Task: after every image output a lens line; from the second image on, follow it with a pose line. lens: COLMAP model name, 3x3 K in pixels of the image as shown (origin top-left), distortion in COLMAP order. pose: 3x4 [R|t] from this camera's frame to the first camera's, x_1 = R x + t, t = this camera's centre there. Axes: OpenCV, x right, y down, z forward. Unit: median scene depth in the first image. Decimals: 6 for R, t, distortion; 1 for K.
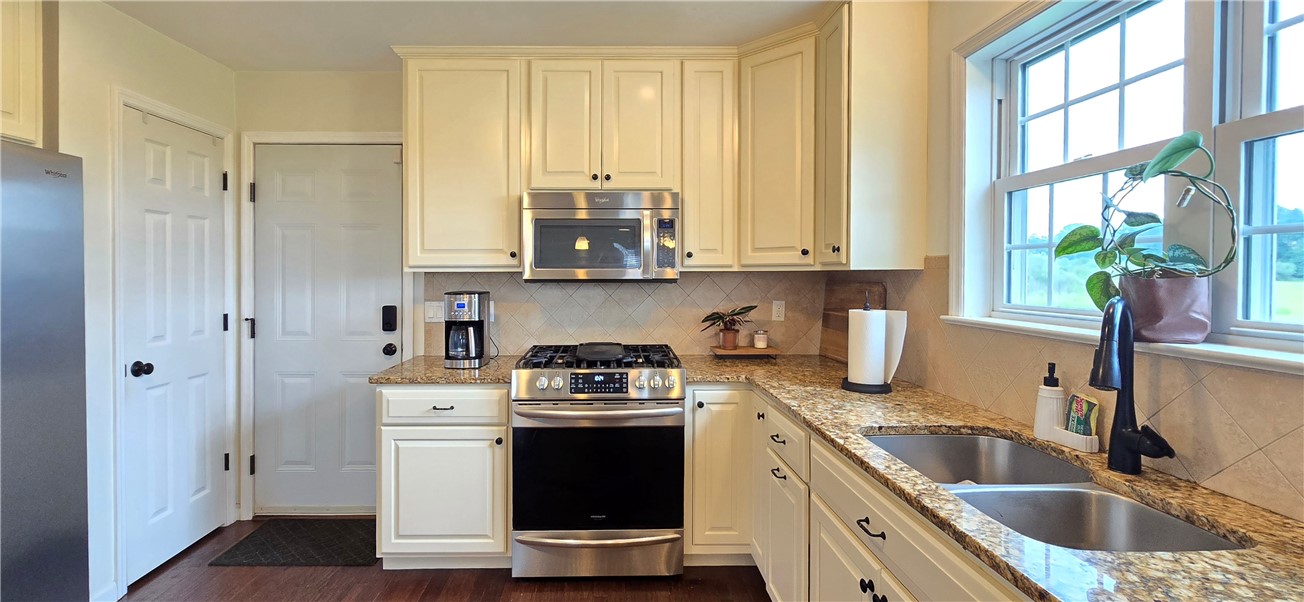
lens RADIAL K [[575.0, 0, 613.0], [0, 575.0, 276.4], [0, 0, 1]] dist [-0.003192, -0.000300]
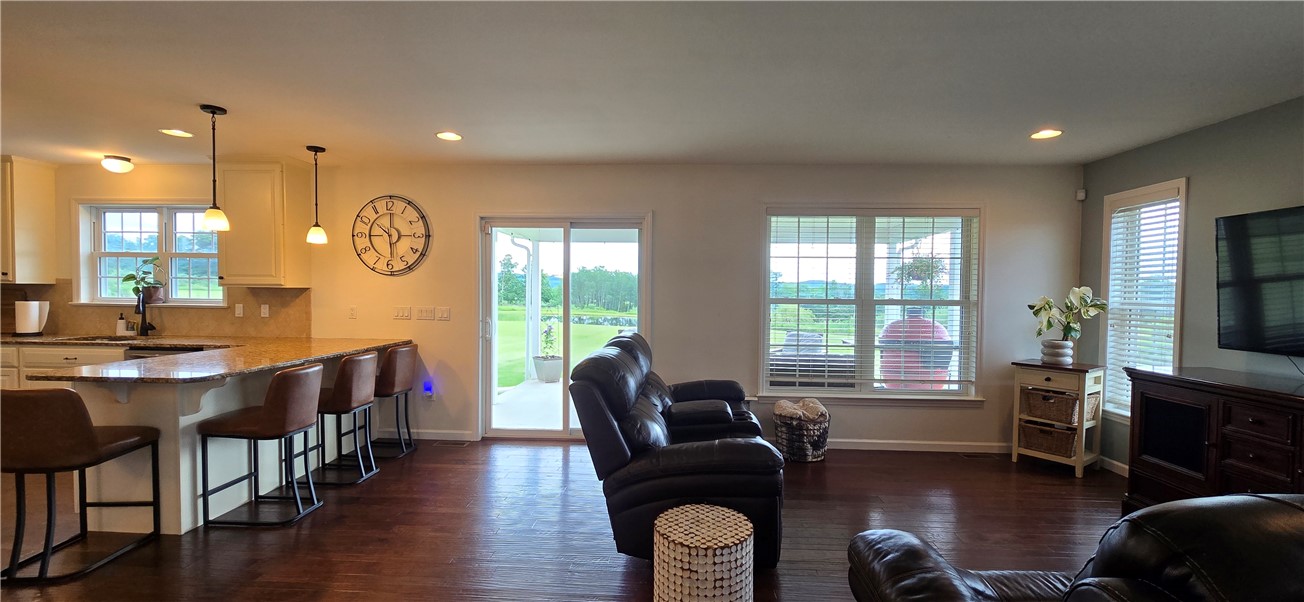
lens RADIAL K [[536.0, 0, 656.9], [0, 536.0, 316.6], [0, 0, 1]] dist [-0.001037, 0.000016]
pose [[0.079866, -0.037189, 0.996112, -1.308101], [-0.011495, 0.999203, 0.038226, 0.009455], [-0.996739, -0.014503, 0.079374, -1.473881]]
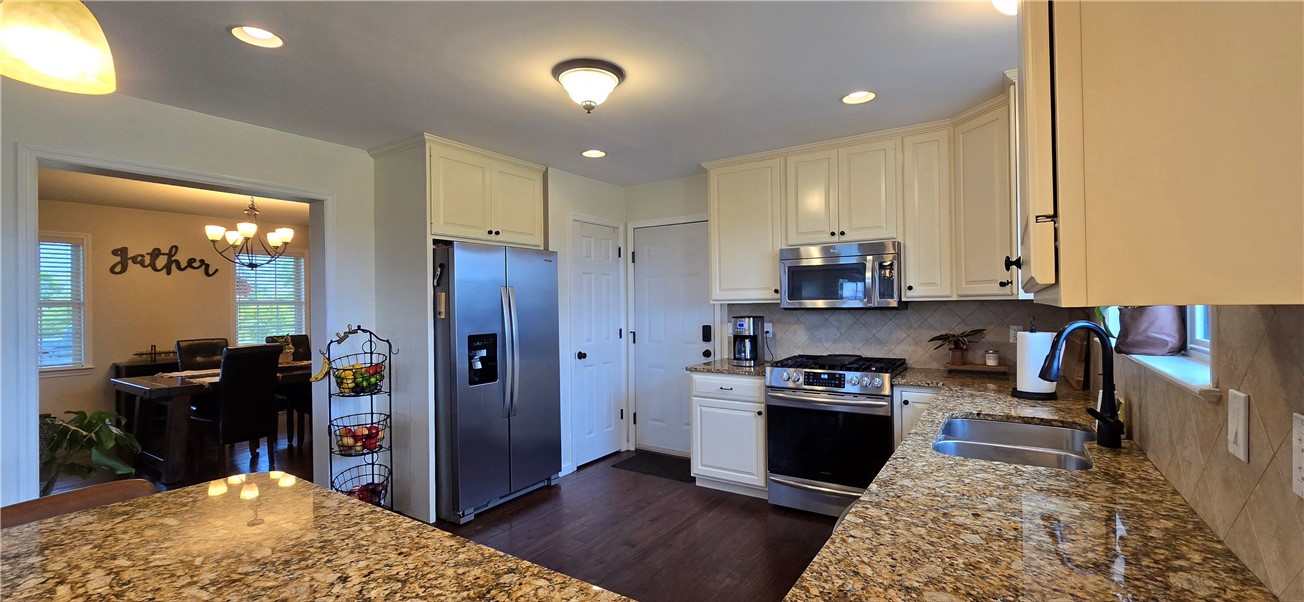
lens RADIAL K [[559.2, 0, 653.5], [0, 559.2, 296.0], [0, 0, 1]] dist [0.000285, 0.000305]
pose [[0.833625, -0.016329, -0.552089, 0.377321], [0.010636, 0.999852, -0.013512, -0.009935], [0.552228, 0.005392, 0.833675, -0.389582]]
